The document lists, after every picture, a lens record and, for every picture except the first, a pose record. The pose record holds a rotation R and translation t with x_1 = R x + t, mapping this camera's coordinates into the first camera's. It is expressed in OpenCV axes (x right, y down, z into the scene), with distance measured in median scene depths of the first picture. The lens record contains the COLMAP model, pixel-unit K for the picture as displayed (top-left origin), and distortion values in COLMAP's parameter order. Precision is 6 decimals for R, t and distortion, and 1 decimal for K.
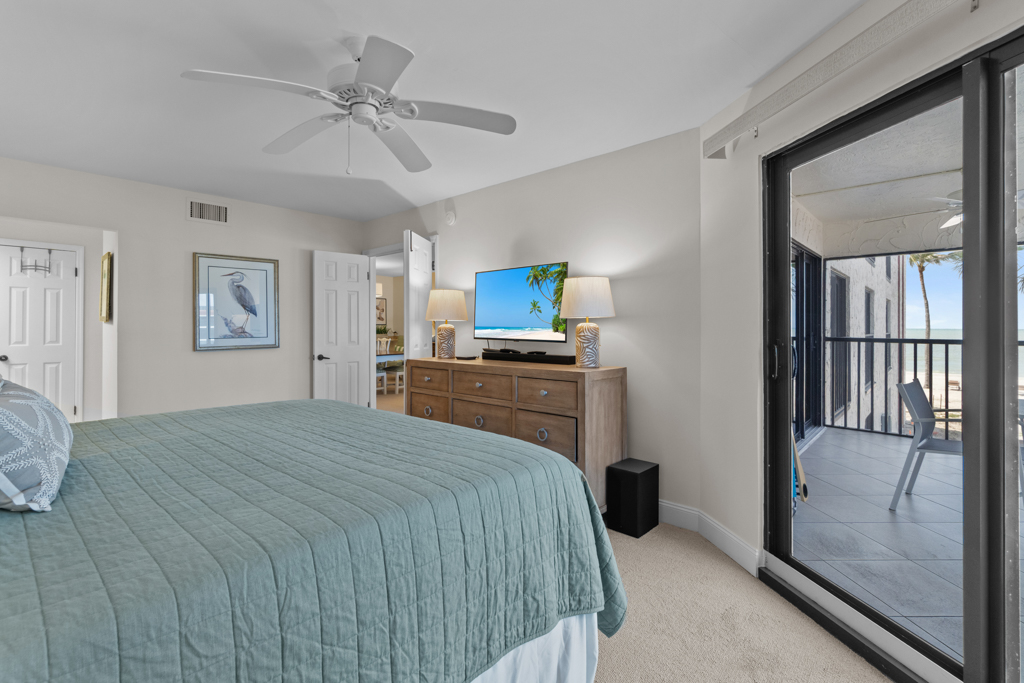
lens RADIAL K [[473.7, 0, 488.7], [0, 473.7, 320.3], [0, 0, 1]] dist [0.002294, 0.000470]
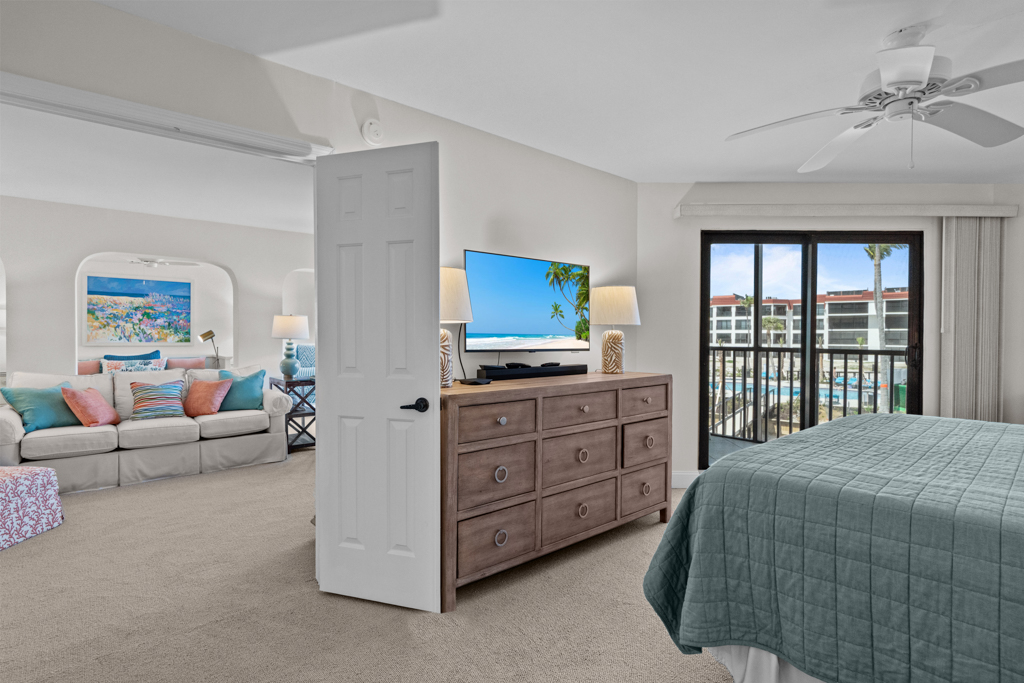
lens RADIAL K [[503.8, 0, 494.5], [0, 503.8, 340.2], [0, 0, 1]] dist [-0.008892, -0.000237]
pose [[0.106723, -0.005865, 0.994272, -0.856939], [-0.011299, 0.999911, 0.007111, 0.020551], [-0.994225, -0.011993, 0.106647, 1.067124]]
